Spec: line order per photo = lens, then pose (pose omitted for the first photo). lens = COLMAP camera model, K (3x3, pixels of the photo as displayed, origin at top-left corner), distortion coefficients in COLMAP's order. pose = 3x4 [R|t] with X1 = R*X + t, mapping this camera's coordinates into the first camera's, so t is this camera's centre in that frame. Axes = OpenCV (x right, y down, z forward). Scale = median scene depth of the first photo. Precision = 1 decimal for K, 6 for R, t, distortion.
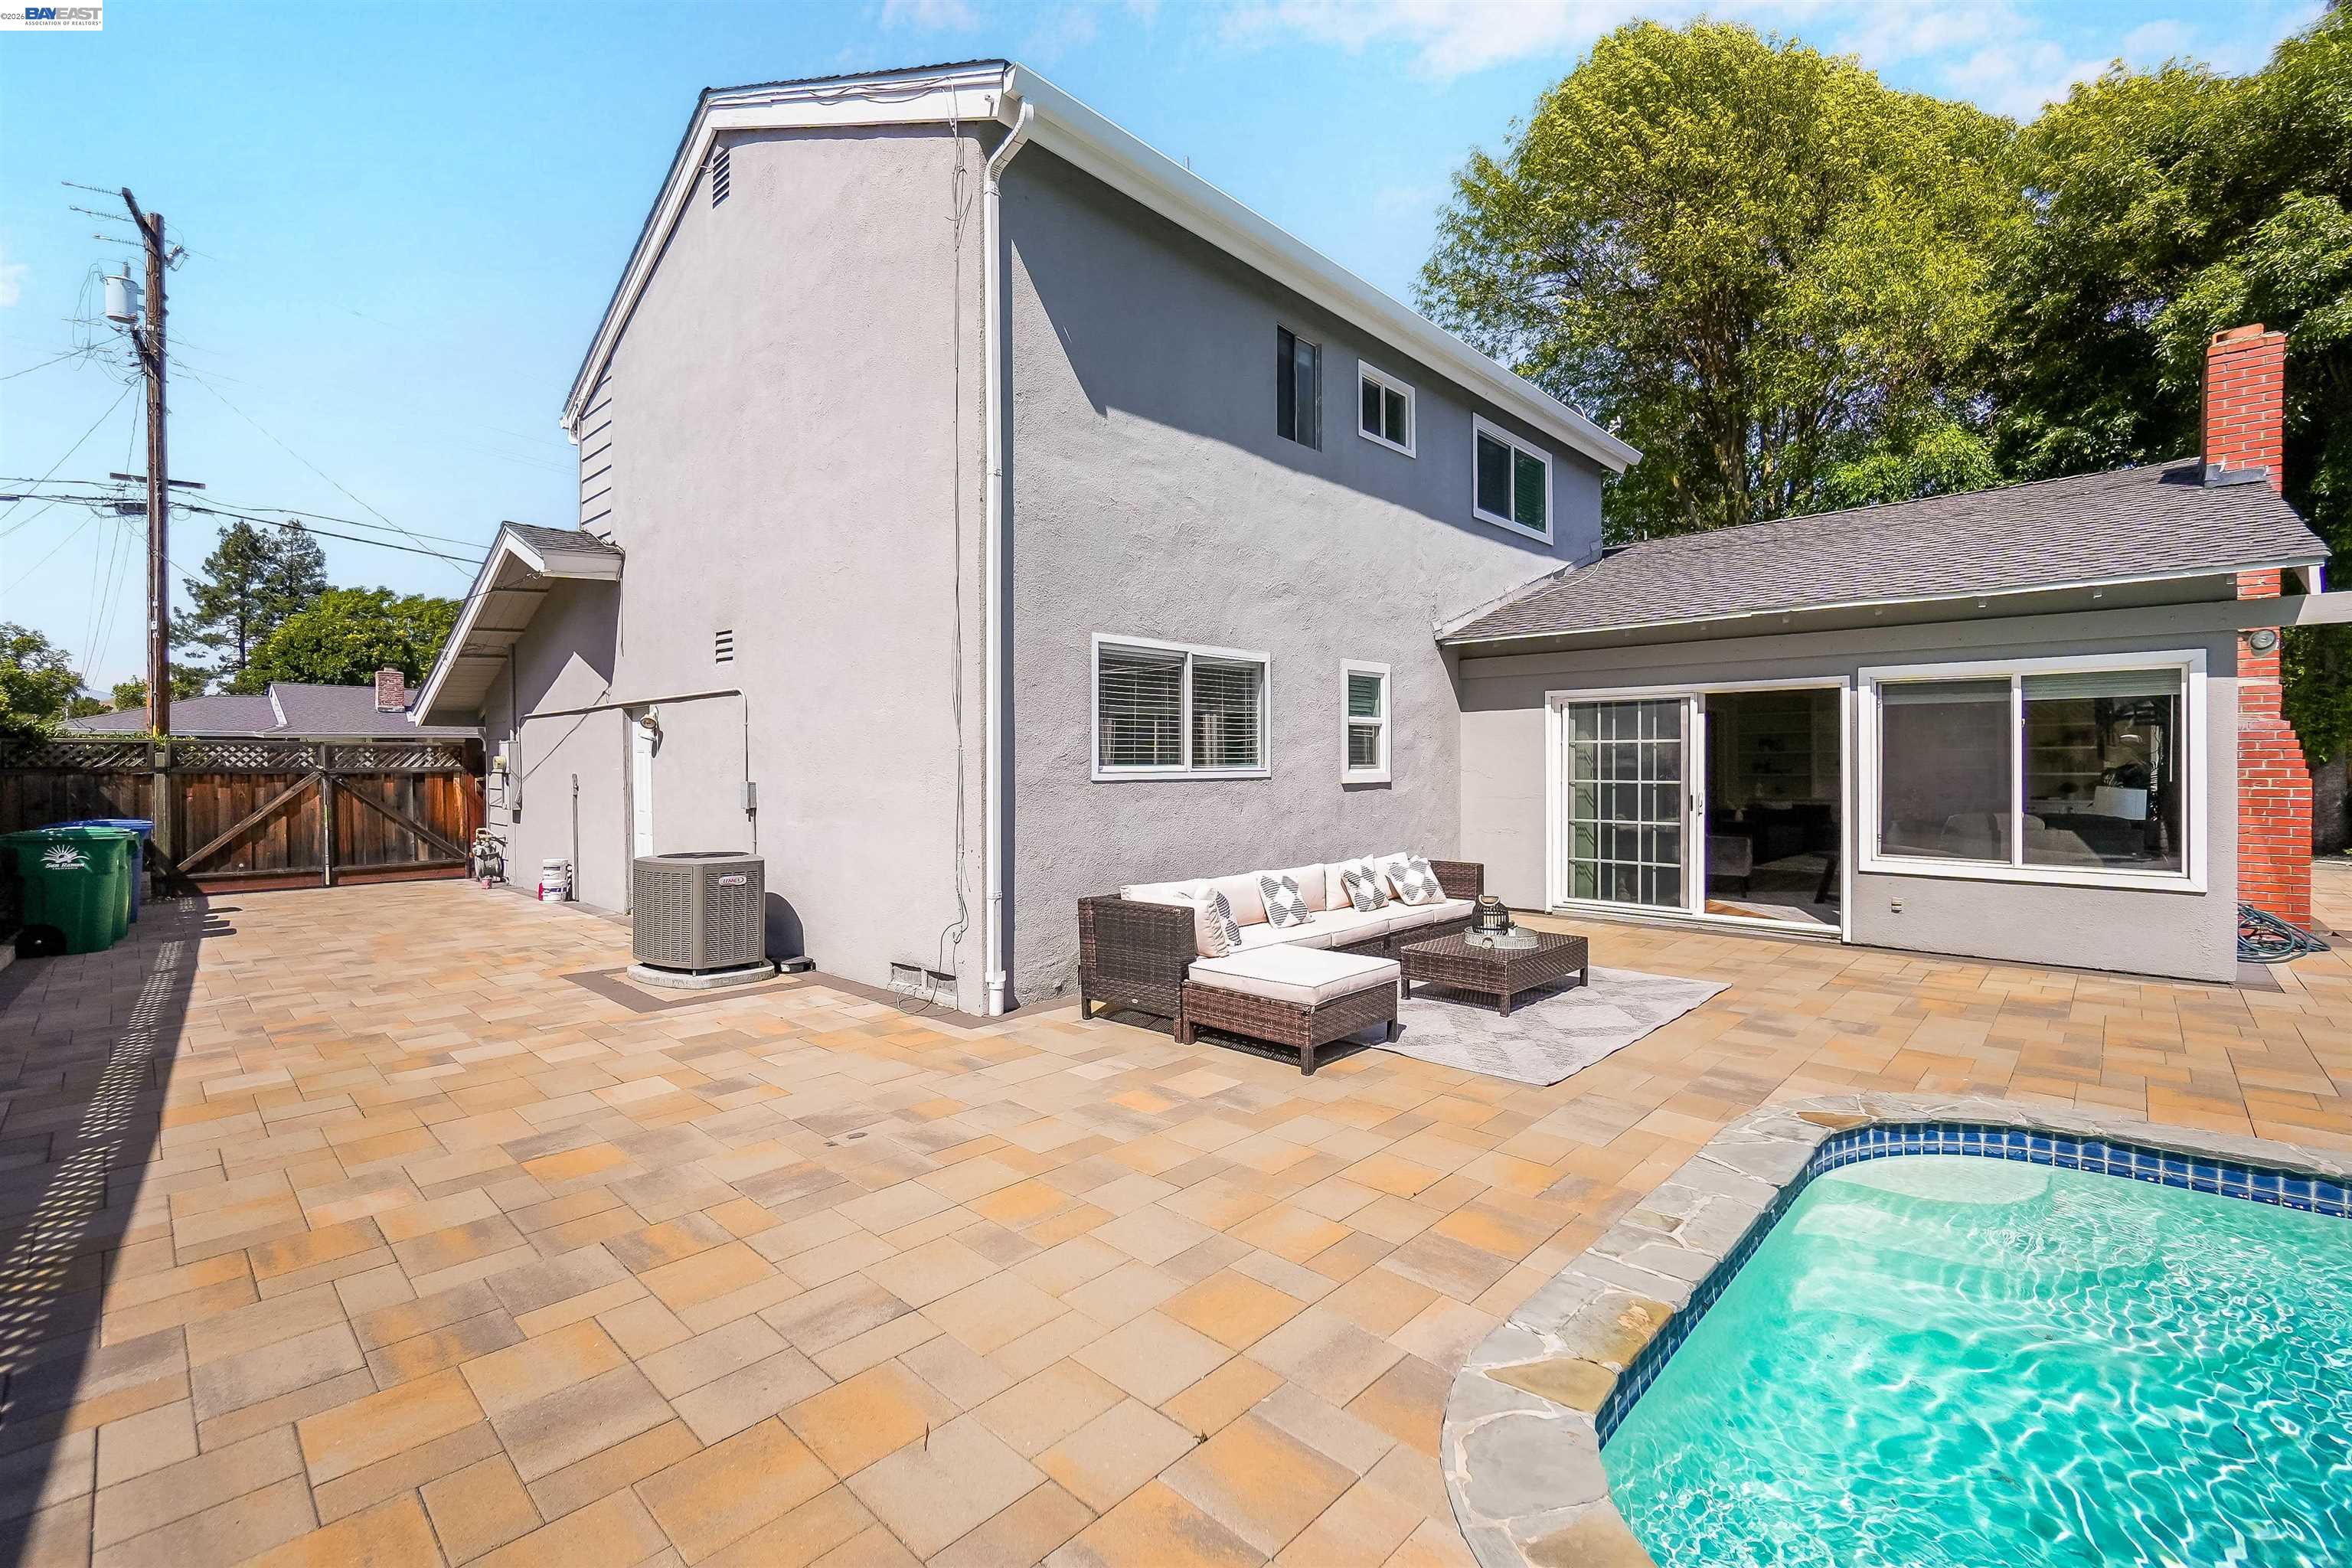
lens RADIAL K [[1041.1, 0, 1168.7], [0, 1041.1, 767.8], [0, 0, 1]] dist [-0.005326, 0.001559]
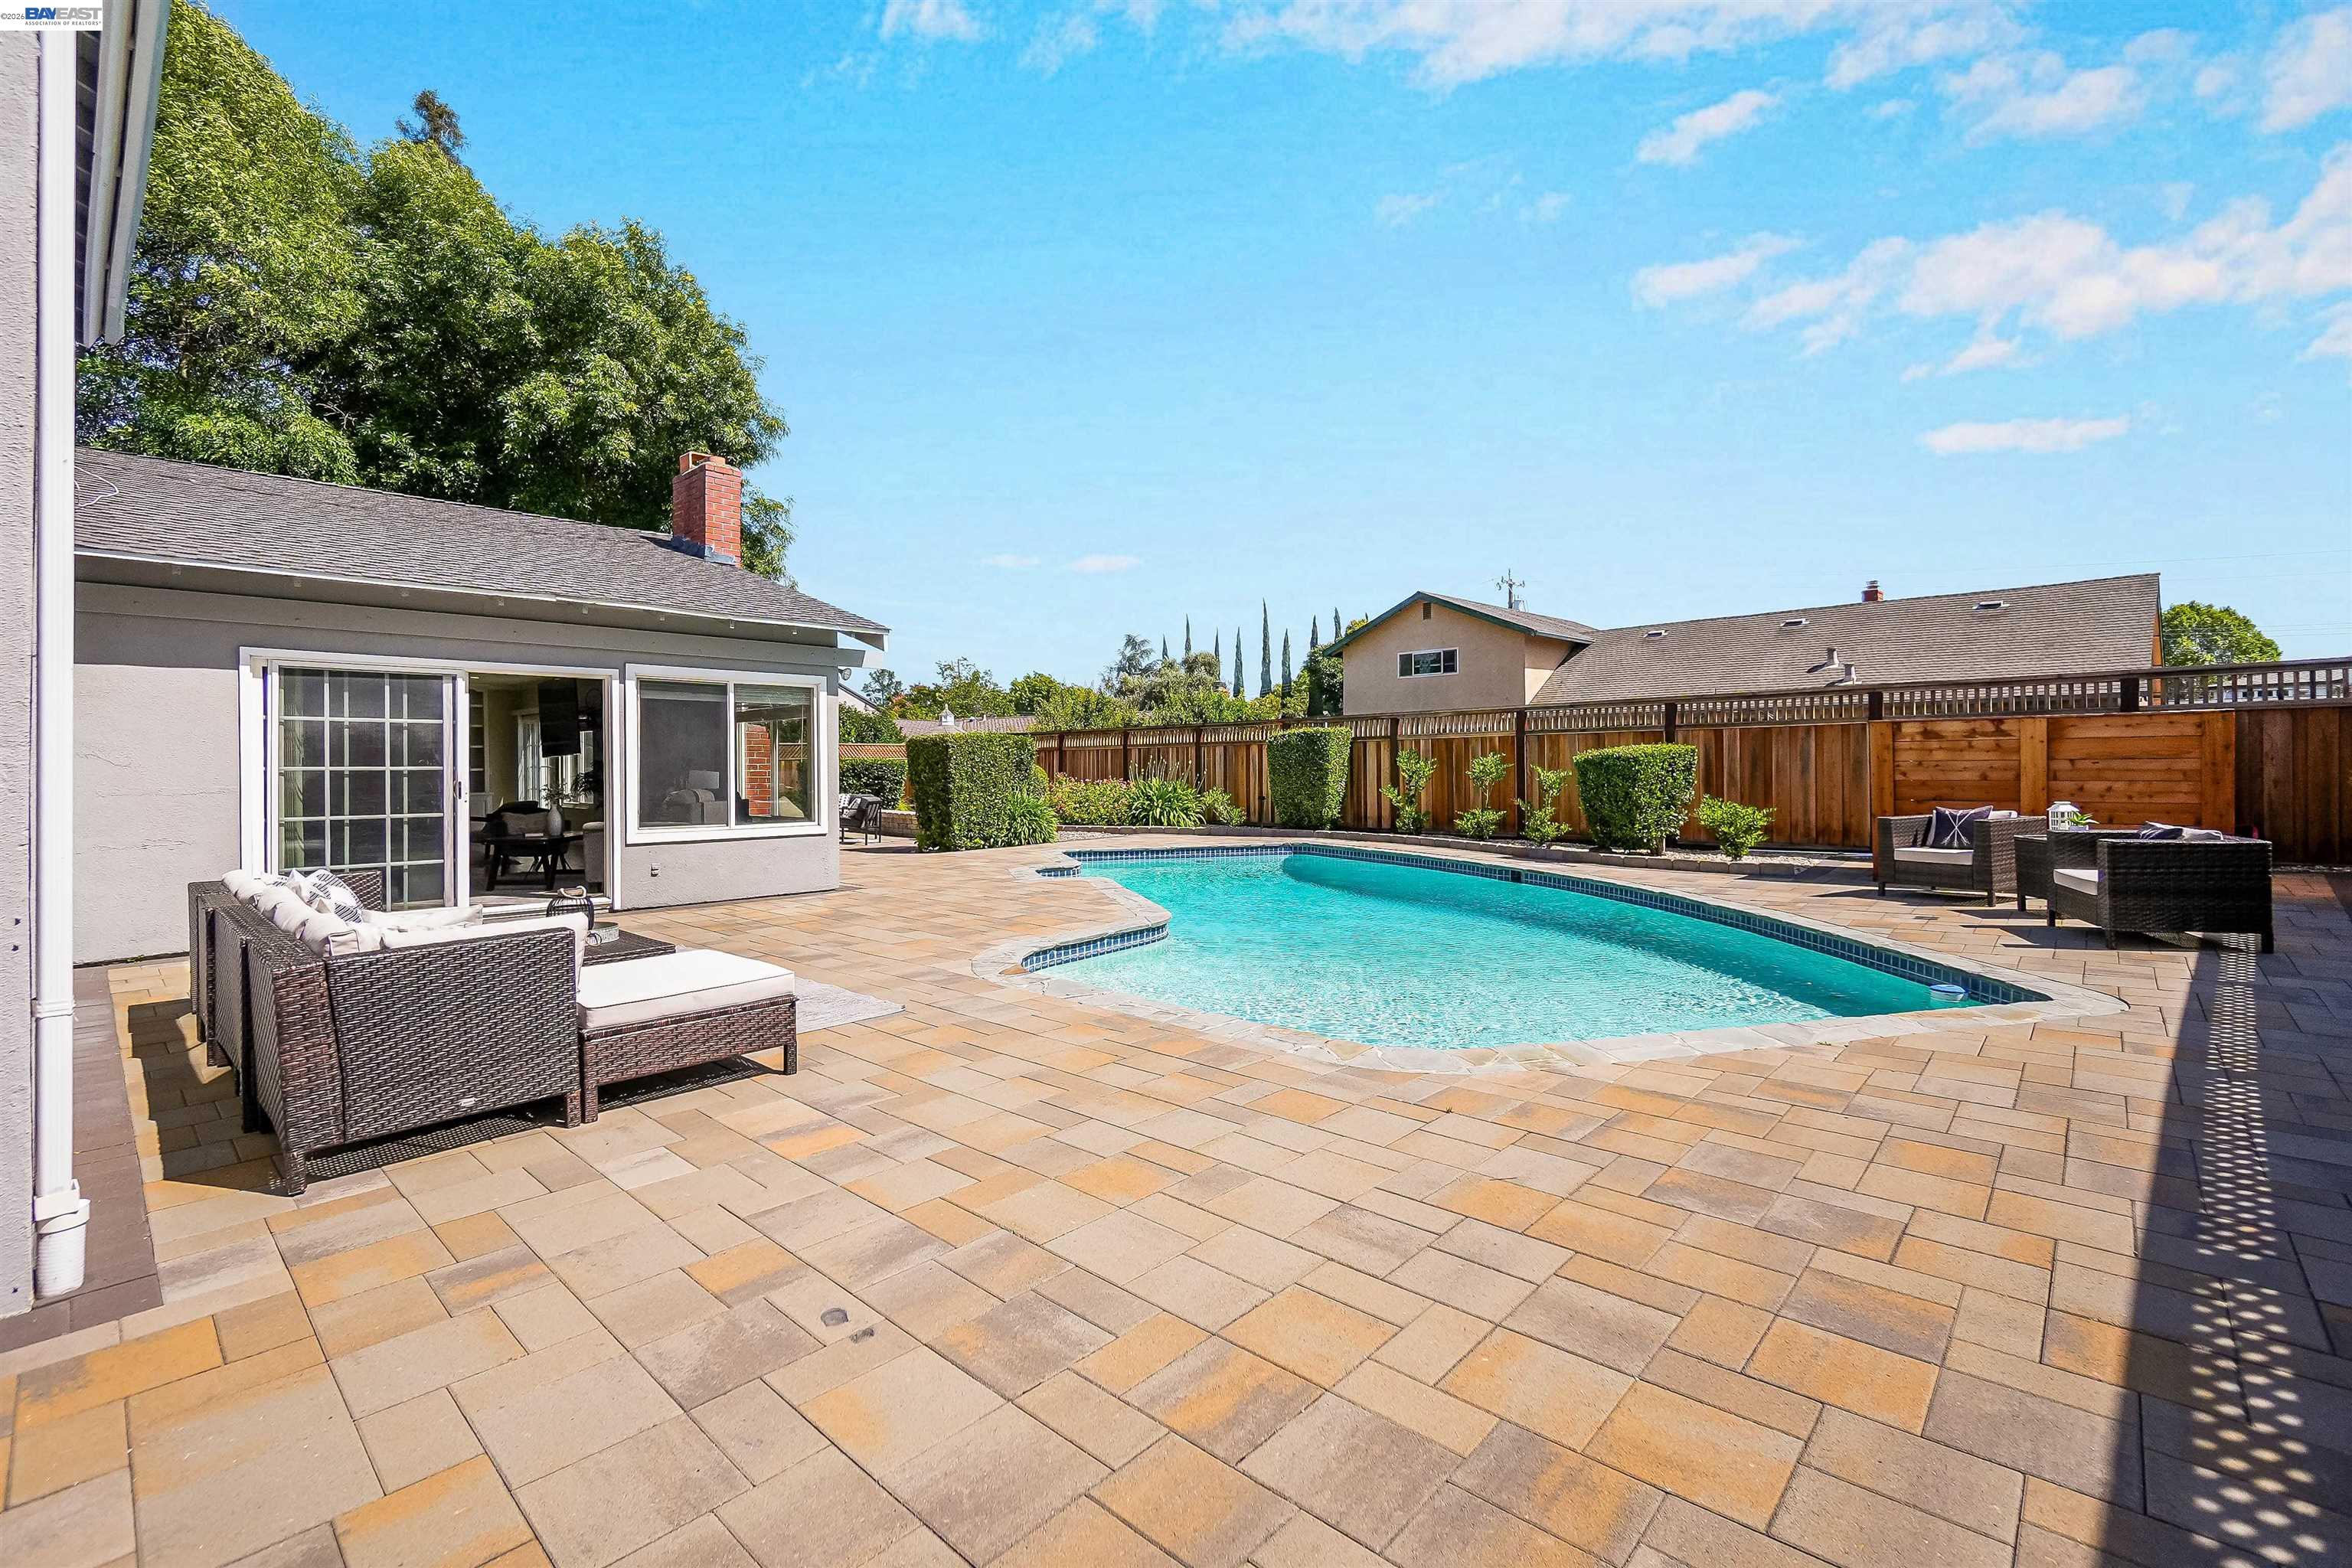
lens RADIAL K [[1041.1, 0, 1173.7], [0, 1041.1, 779.8], [0, 0, 1]] dist [-0.005326, 0.001559]
pose [[-0.046442, -0.009490, 0.998876, -0.794598], [0.011821, 0.999880, 0.010049, 0.041389], [-0.998851, 0.012274, -0.046324, 0.741245]]
